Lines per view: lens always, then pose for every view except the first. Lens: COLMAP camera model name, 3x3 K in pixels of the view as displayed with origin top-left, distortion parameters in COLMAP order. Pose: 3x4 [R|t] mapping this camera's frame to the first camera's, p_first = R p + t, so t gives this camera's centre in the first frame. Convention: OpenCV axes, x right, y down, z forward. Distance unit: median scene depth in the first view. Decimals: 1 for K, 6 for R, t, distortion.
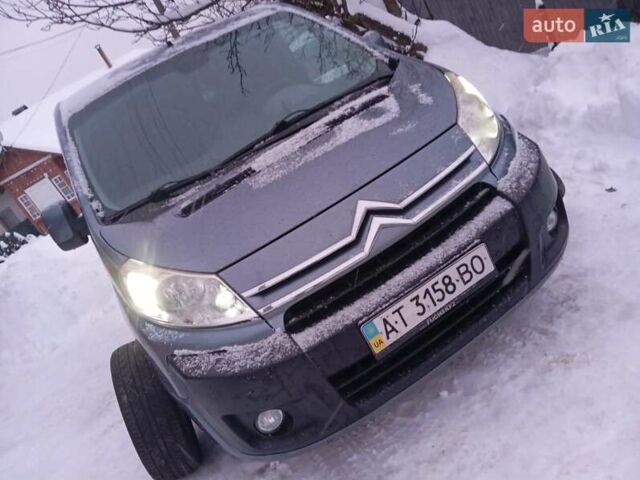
lens RADIAL K [[504.8, 0, 320.6], [0, 504.8, 238.0], [0, 0, 1]] dist [0.046436, -0.088867]
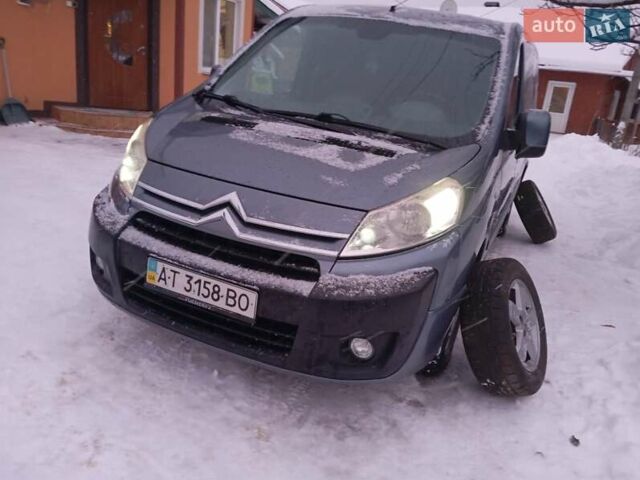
lens RADIAL K [[504.8, 0, 322.4], [0, 504.8, 239.6], [0, 0, 1]] dist [0.046436, -0.088867]
pose [[0.546418, 0.705864, -0.450759, 0.759394], [-0.645460, 0.697877, 0.310401, -0.470753], [0.533675, 0.121339, 0.836940, 0.134947]]
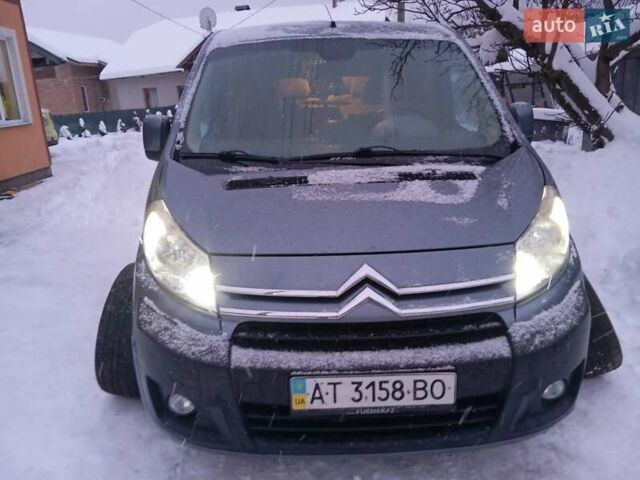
lens RADIAL K [[504.8, 0, 324.7], [0, 504.8, 236.8], [0, 0, 1]] dist [0.046436, -0.088867]
pose [[0.842799, 0.499657, -0.200082, 0.170058], [-0.493817, 0.865709, 0.081812, -0.152732], [0.214091, 0.029853, 0.976357, 0.037161]]
